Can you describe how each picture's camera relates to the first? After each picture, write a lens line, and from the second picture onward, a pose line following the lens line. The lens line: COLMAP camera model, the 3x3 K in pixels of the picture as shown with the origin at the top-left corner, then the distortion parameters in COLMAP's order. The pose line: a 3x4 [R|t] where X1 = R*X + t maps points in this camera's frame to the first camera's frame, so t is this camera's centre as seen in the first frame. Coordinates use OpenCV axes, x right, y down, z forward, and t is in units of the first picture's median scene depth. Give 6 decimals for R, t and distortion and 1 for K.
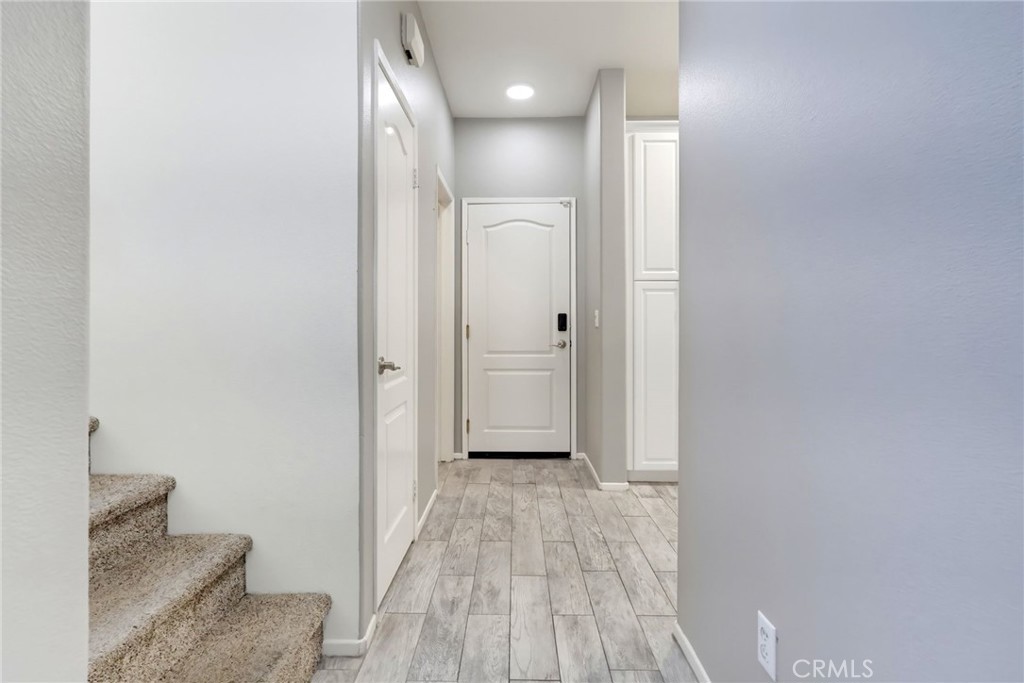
lens RADIAL K [[485.2, 0, 511.4], [0, 485.2, 323.2], [0, 0, 1]] dist [0.000244, 0.000035]
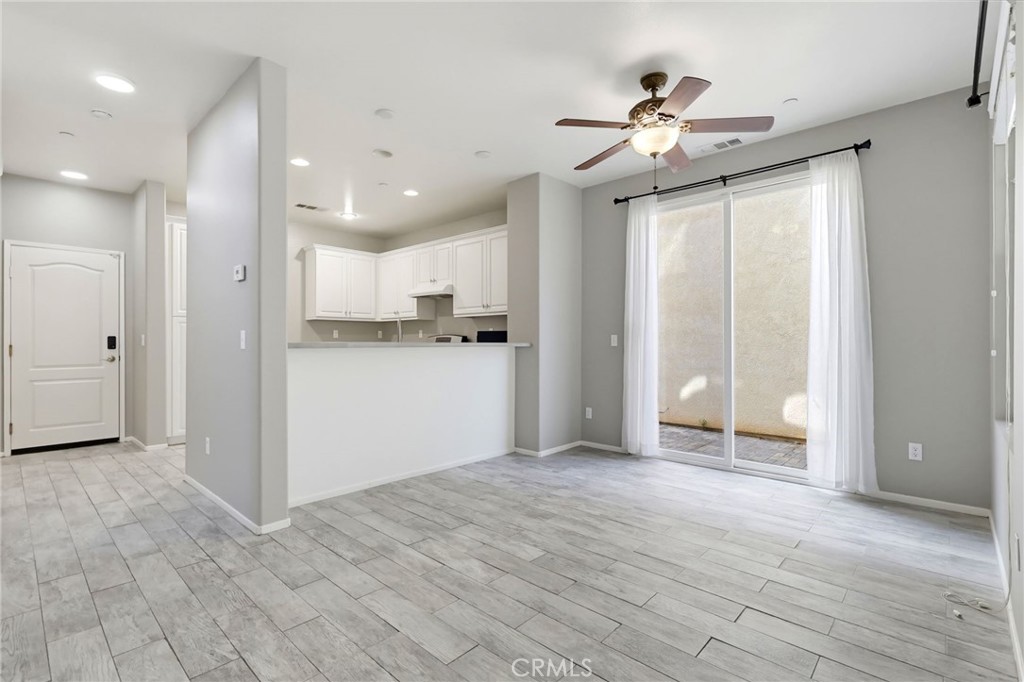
lens RADIAL K [[475.2, 0, 510.2], [0, 475.2, 338.0], [0, 0, 1]] dist [-0.003005, -0.000141]
pose [[0.675087, 0.002518, 0.737734, -0.122428], [0.000203, 0.999994, -0.003599, -0.009861], [-0.737738, 0.002579, 0.675082, -0.725969]]
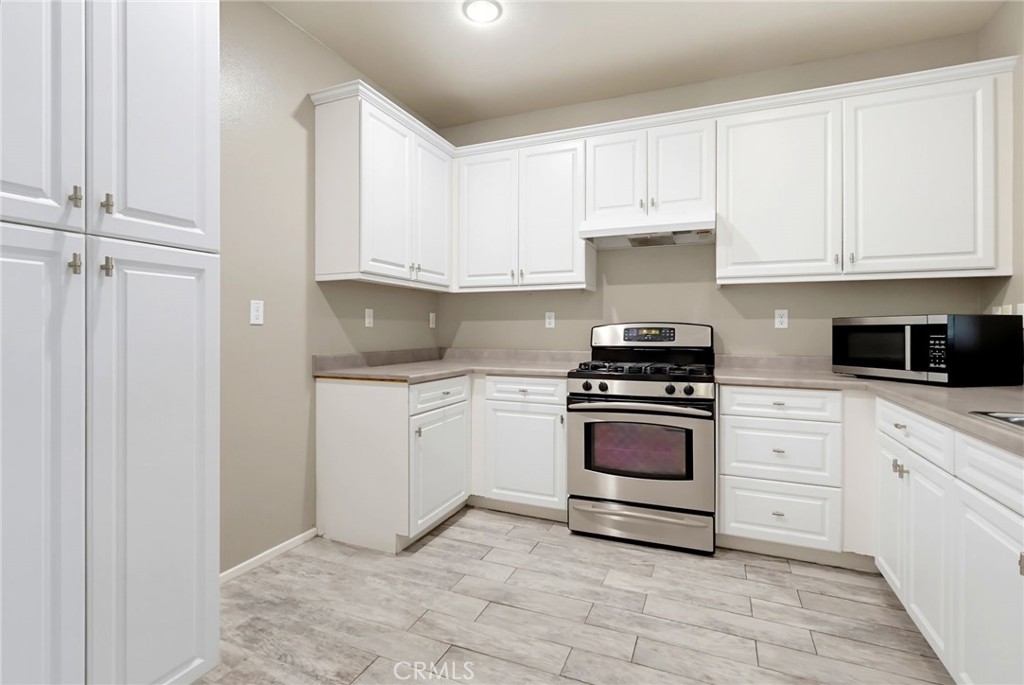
lens RADIAL K [[475.2, 0, 510.2], [0, 475.2, 339.5], [0, 0, 1]] dist [-0.003005, -0.000141]
pose [[0.390377, -0.020836, 0.920419, 0.127743], [-0.006149, 0.999663, 0.025238, -0.016530], [-0.920635, -0.015512, 0.390117, 0.480160]]
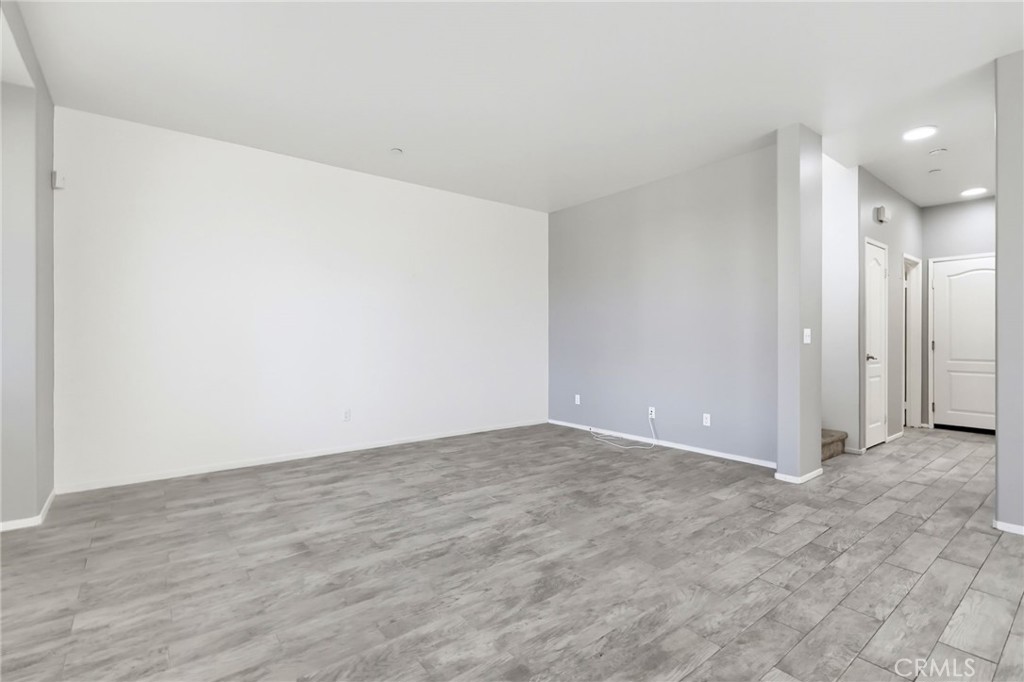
lens RADIAL K [[475.2, 0, 510.2], [0, 475.2, 338.0], [0, 0, 1]] dist [-0.003005, -0.000141]
pose [[0.624356, 0.000997, -0.781139, 0.249611], [0.000621, 0.999998, 0.001773, -0.010668], [0.781140, -0.001592, 0.624354, -0.998092]]
